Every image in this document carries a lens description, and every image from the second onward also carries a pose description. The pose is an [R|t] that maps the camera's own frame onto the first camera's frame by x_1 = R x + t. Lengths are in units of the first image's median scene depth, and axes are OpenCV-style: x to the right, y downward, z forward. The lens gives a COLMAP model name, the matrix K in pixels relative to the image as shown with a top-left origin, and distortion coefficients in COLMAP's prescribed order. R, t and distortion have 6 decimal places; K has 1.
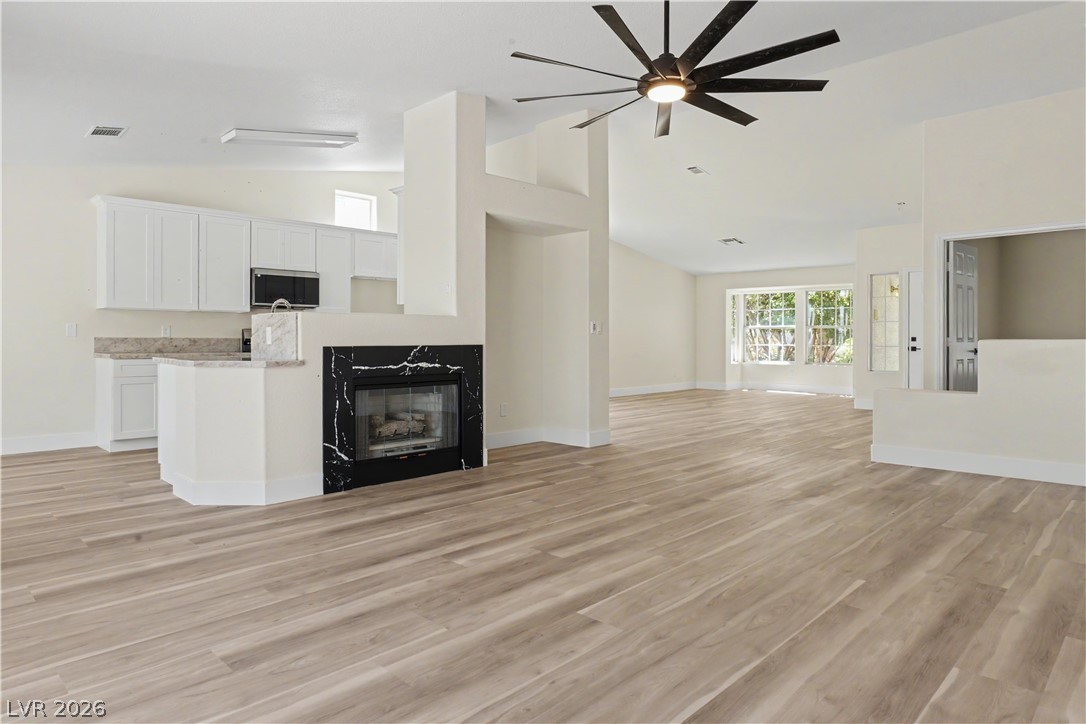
lens RADIAL K [[642.1, 0, 535.1], [0, 642.1, 335.7], [0, 0, 1]] dist [-0.026360, 0.009346]
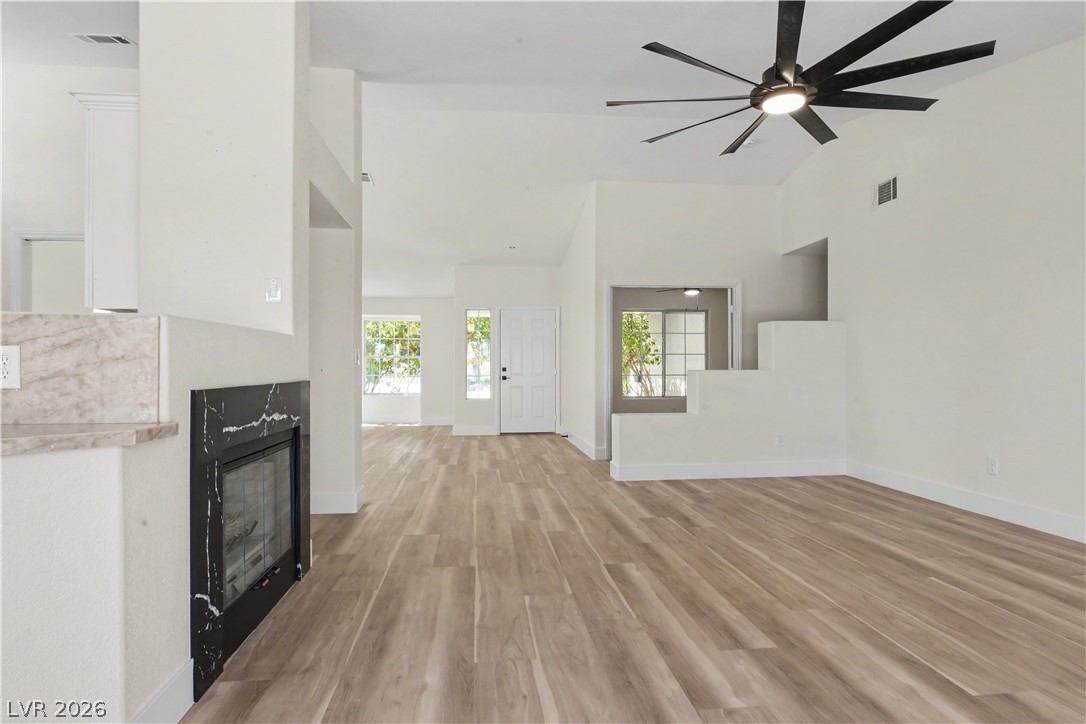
lens RADIAL K [[642.1, 0, 537.8], [0, 642.1, 367.8], [0, 0, 1]] dist [-0.026360, 0.009346]
pose [[0.640653, -0.000006, 0.767830, -0.530395], [-0.003242, 0.999991, 0.002712, -0.001435], [-0.767823, -0.004227, 0.640648, 0.505826]]
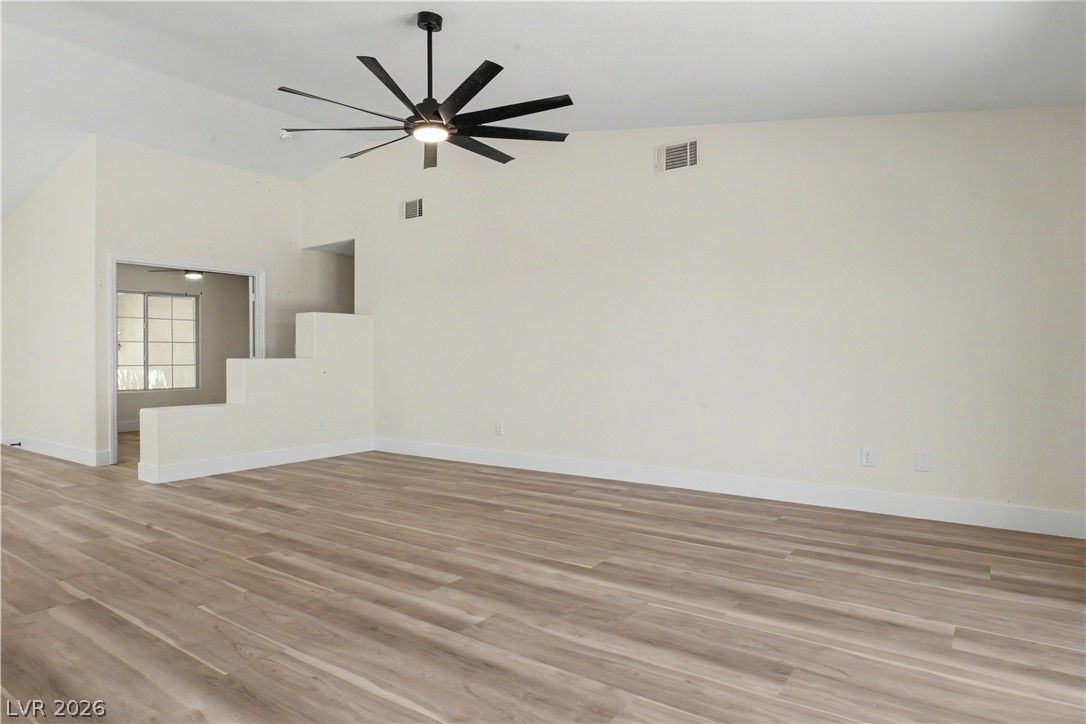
lens RADIAL K [[642.1, 0, 535.7], [0, 642.1, 355.3], [0, 0, 1]] dist [-0.026360, 0.009346]
pose [[-0.145943, 0.003850, 0.989286, -0.670261], [-0.001466, 0.999990, -0.004107, 0.004392], [-0.989292, -0.002050, -0.145936, 0.724520]]
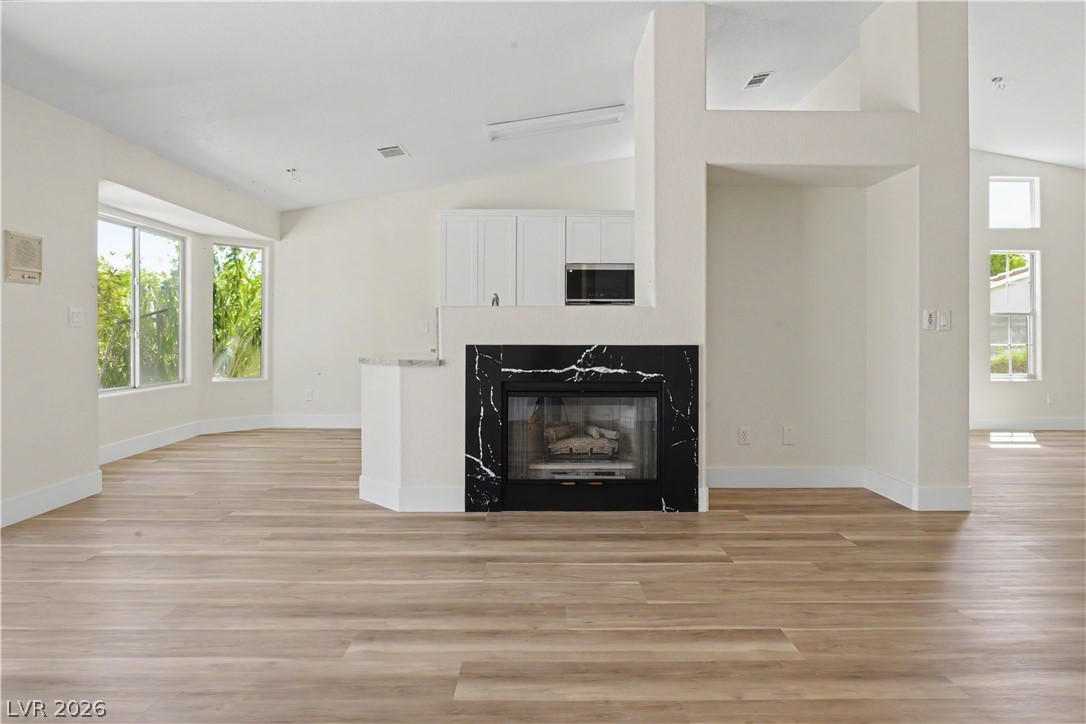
lens RADIAL K [[642.1, 0, 547.7], [0, 642.1, 330.1], [0, 0, 1]] dist [-0.026360, 0.009346]
pose [[0.720647, -0.002080, -0.693299, 0.370004], [0.000607, 0.999997, -0.002369, -0.001539], [0.693302, 0.001286, 0.720646, 0.438589]]
